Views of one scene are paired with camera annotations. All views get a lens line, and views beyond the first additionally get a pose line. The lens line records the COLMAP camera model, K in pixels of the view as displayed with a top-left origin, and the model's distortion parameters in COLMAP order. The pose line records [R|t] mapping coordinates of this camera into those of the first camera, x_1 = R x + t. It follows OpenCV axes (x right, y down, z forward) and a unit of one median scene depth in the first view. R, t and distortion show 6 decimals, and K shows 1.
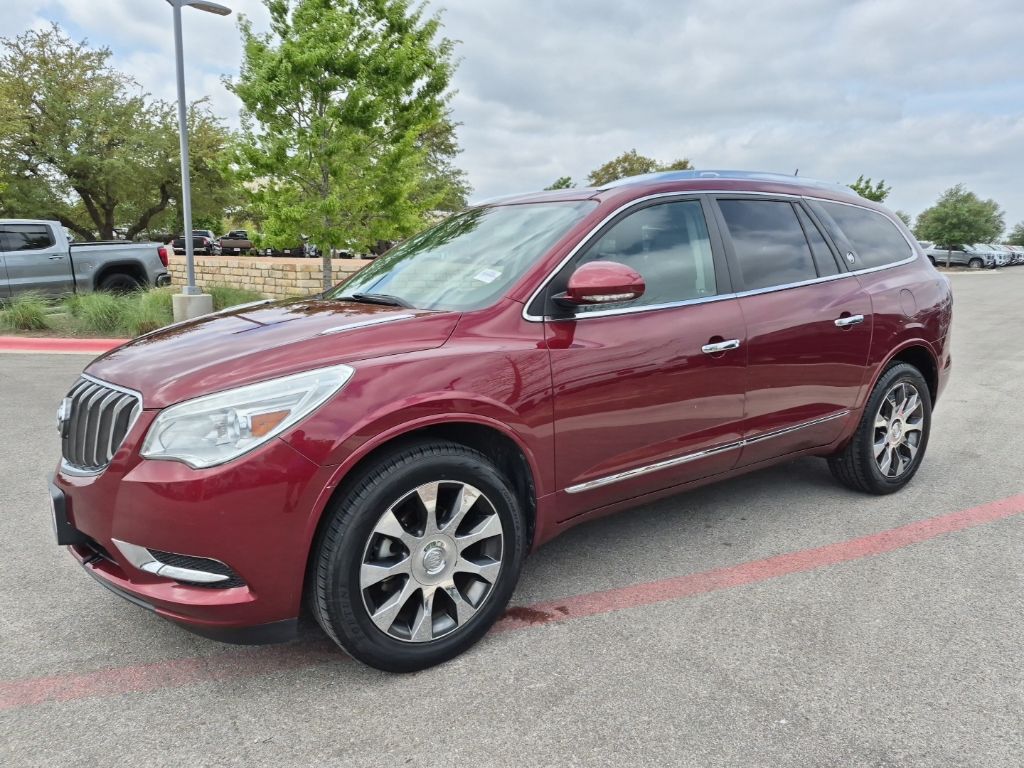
lens RADIAL K [[709.1, 0, 527.8], [0, 709.1, 377.9], [0, 0, 1]] dist [0.043500, -0.027540]
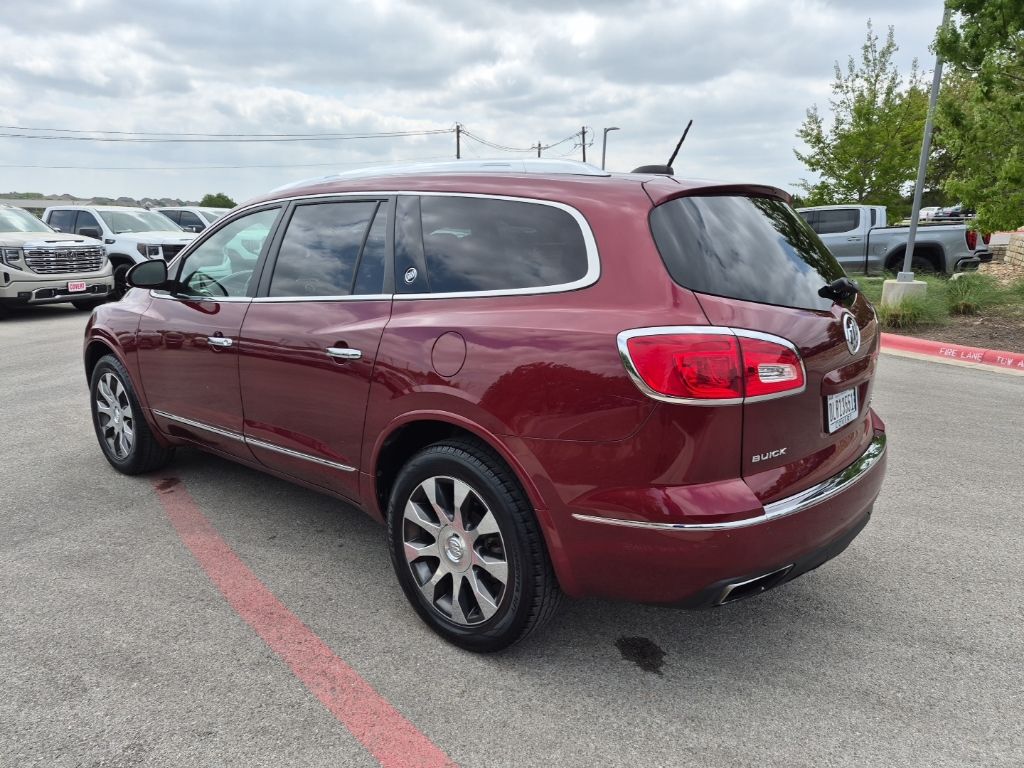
lens RADIAL K [[727.5, 0, 512.0], [0, 727.5, 384.0], [0, 0, 1]] dist [0.069394, -0.065531]
pose [[0.237991, 0.201493, -0.950137, 1.072825], [-0.174318, 0.971222, 0.162301, -0.177125], [0.955497, 0.127000, 0.266266, 0.818930]]
